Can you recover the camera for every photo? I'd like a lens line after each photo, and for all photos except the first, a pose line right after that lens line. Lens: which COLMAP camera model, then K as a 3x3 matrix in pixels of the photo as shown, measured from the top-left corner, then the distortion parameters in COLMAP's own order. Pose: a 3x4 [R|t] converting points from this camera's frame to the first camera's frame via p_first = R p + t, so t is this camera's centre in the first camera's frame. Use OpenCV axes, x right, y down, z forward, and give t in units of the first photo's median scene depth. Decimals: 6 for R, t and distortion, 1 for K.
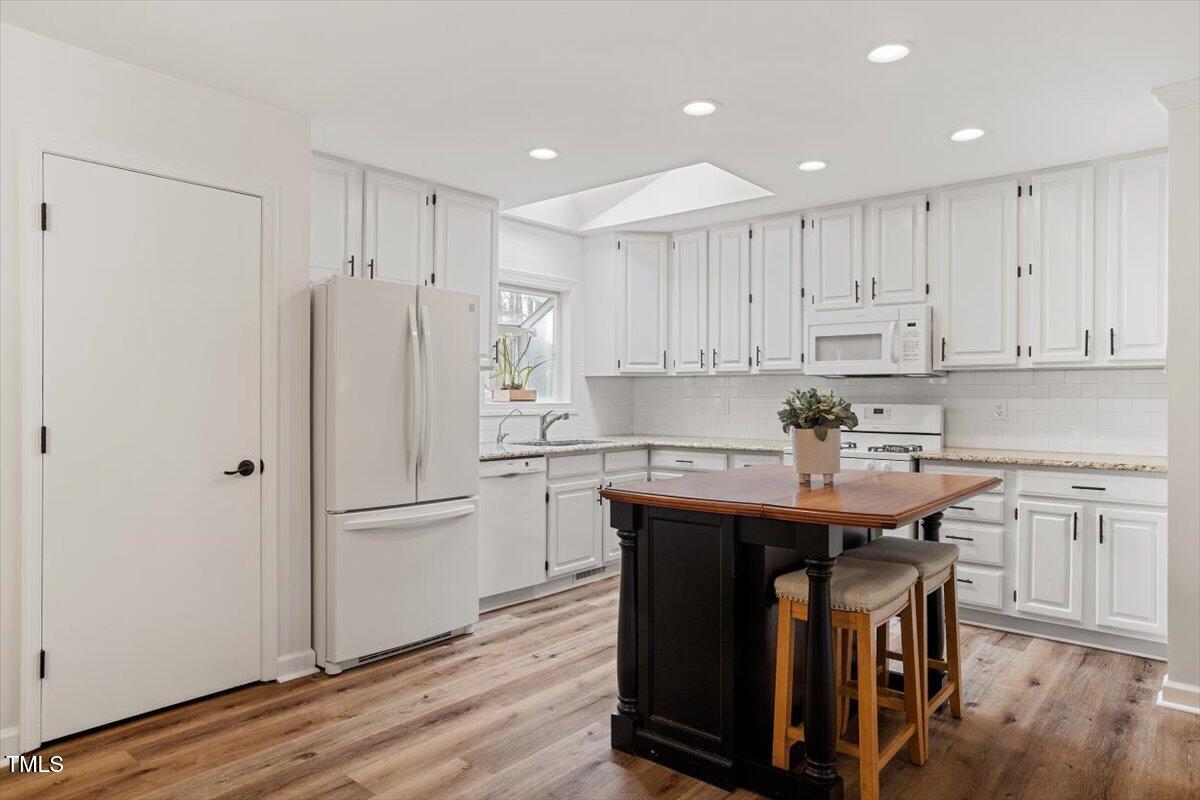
lens RADIAL K [[735.2, 0, 601.8], [0, 735.2, 396.9], [0, 0, 1]] dist [-0.014541, 0.007124]
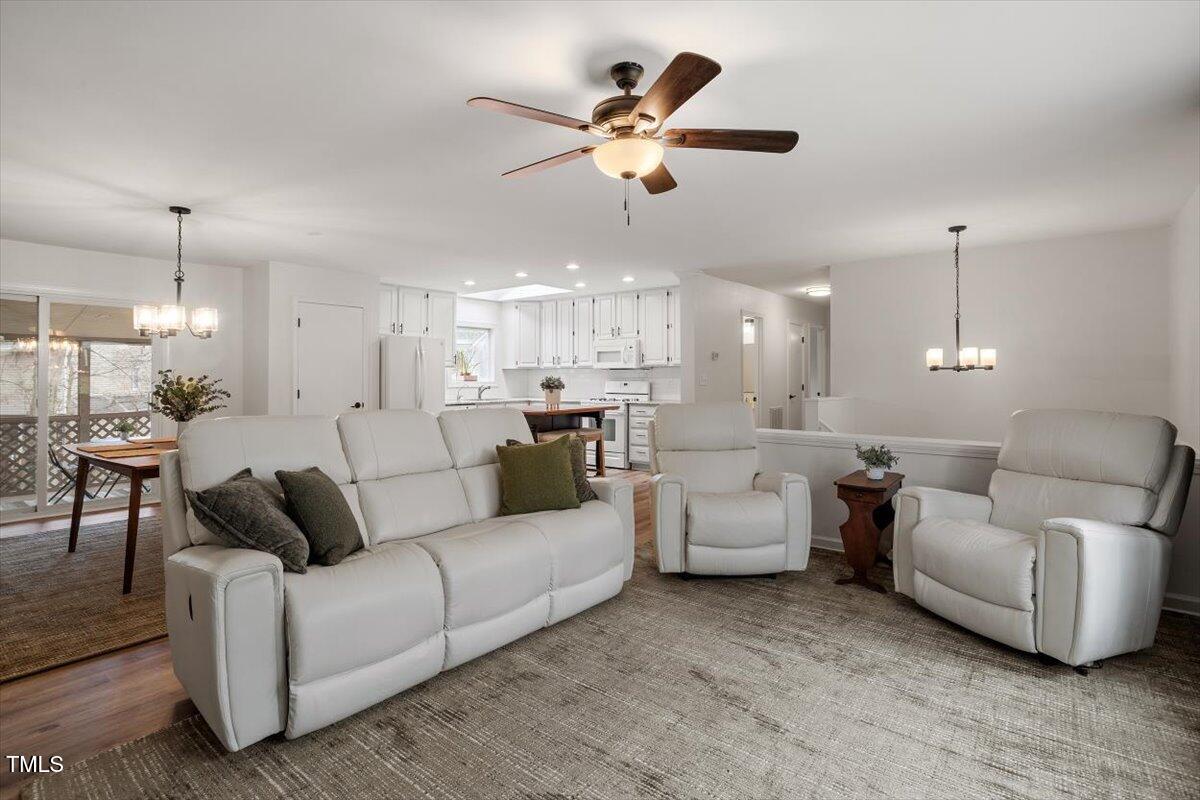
lens RADIAL K [[602.8, 0, 588.0], [0, 602.8, 372.3], [0, 0, 1]] dist [0.006066, 0.003354]
pose [[0.999906, -0.004953, 0.012821, 0.260760], [0.005053, 0.999957, -0.007781, -0.004080], [-0.012782, 0.007845, 0.999888, -0.939152]]
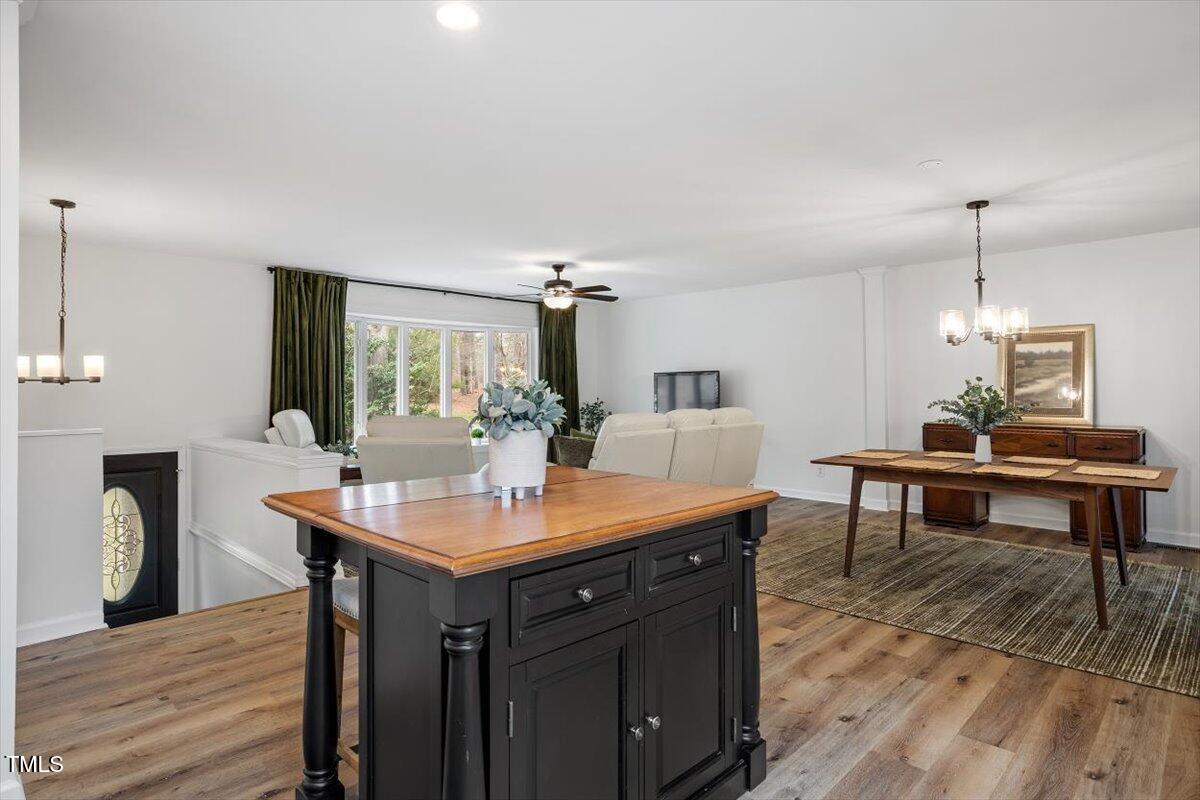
lens RADIAL K [[658.6, 0, 593.5], [0, 658.6, 399.1], [0, 0, 1]] dist [-0.016955, 0.010275]
pose [[-0.996128, 0.003195, 0.087856, 0.103476], [0.004017, 0.999950, 0.009179, 0.004202], [-0.087822, 0.009497, -0.996091, 1.090373]]
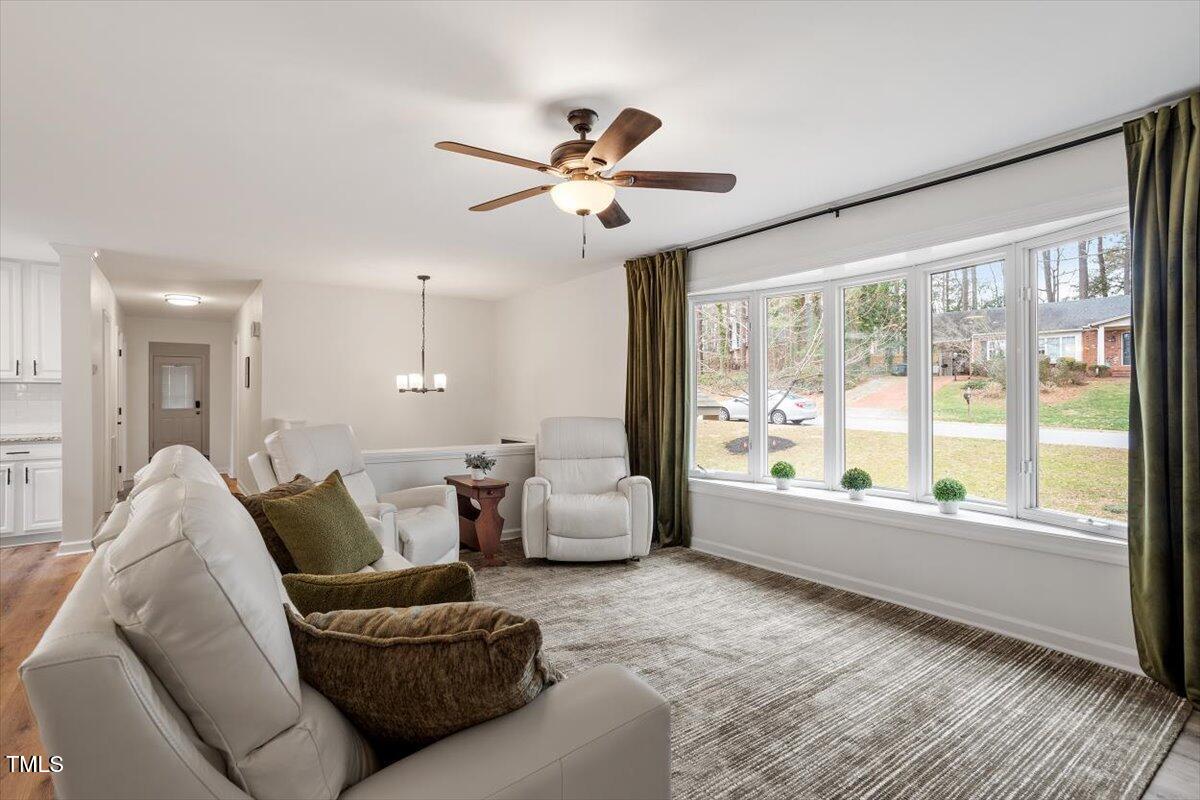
lens RADIAL K [[597.5, 0, 604.9], [0, 597.5, 393.3], [0, 0, 1]] dist [-0.035348, 0.011084]
pose [[0.242120, 0.002064, 0.970244, -0.272187], [0.004434, 0.999985, -0.003234, -0.003928], [-0.970236, 0.005085, 0.242107, -0.555091]]
